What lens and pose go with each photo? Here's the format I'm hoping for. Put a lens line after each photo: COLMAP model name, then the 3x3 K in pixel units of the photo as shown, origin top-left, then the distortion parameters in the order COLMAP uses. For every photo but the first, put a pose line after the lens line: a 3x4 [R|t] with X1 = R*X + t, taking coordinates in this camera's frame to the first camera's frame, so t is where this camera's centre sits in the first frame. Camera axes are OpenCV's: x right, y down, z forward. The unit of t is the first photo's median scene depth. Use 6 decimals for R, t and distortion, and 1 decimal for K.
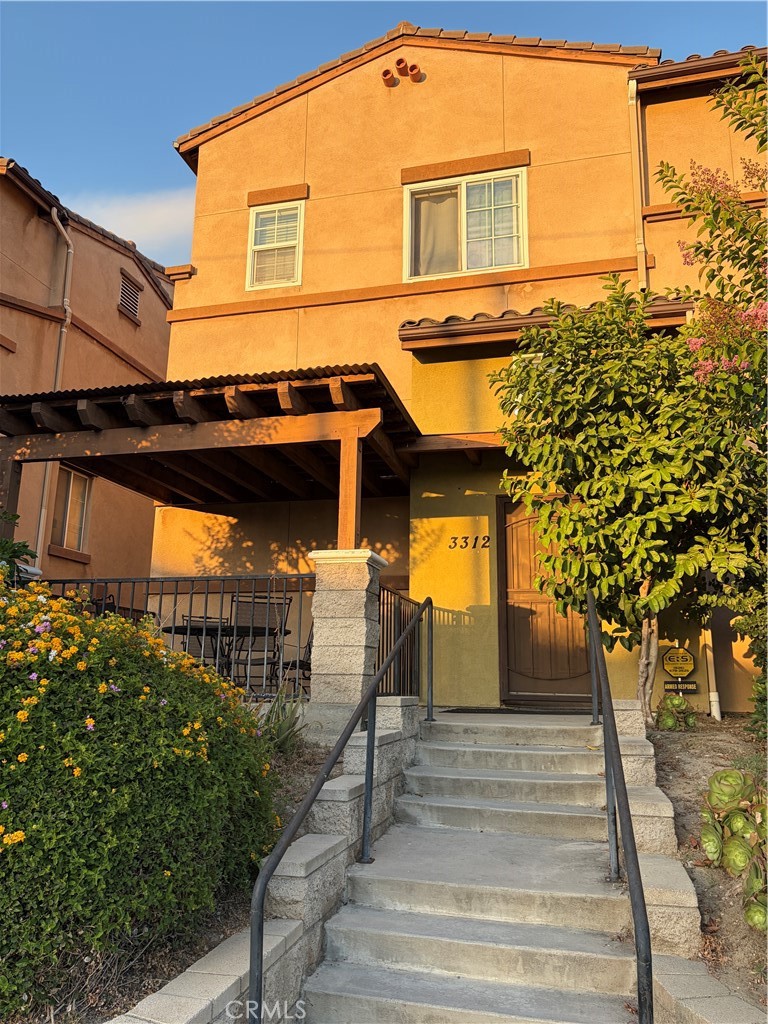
lens RADIAL K [[777.1, 0, 385.9], [0, 777.1, 554.3], [0, 0, 1]] dist [-0.148659, 0.162963]
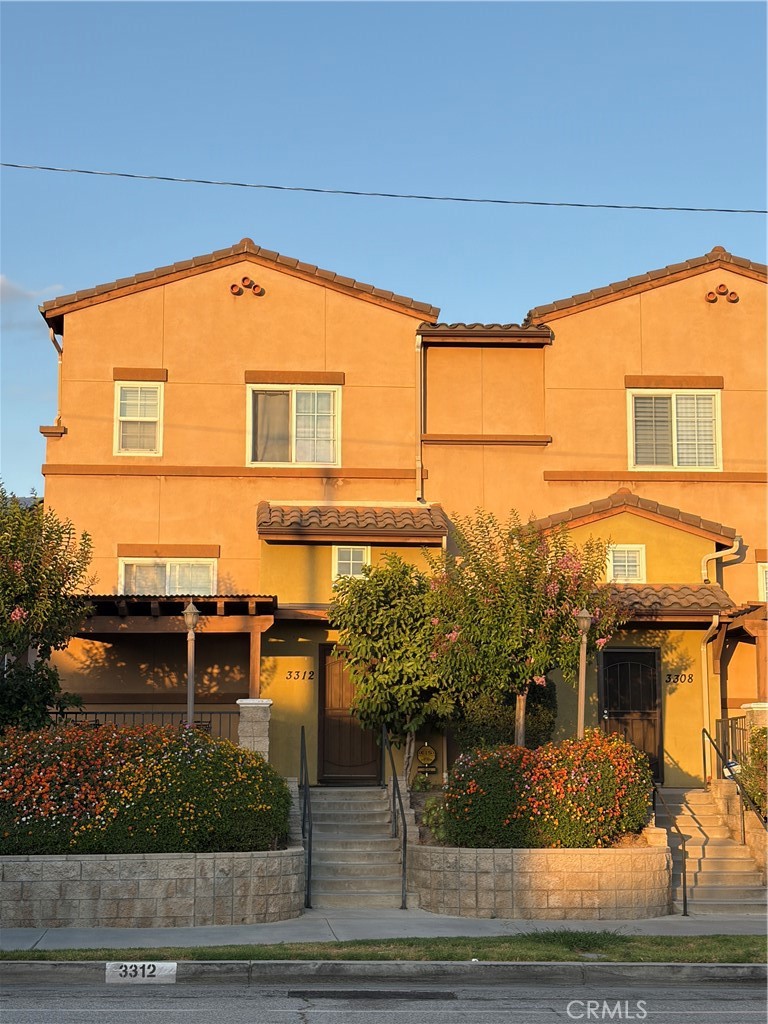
lens RADIAL K [[1646.4, 0, 384.0], [0, 1646.4, 512.0], [0, 0, 1]] dist [0.415939, -0.046349]
pose [[0.956209, 0.028306, 0.291313, -0.606176], [-0.034046, 0.999313, 0.014653, -0.339709], [-0.290698, -0.023930, 0.956516, -1.888826]]
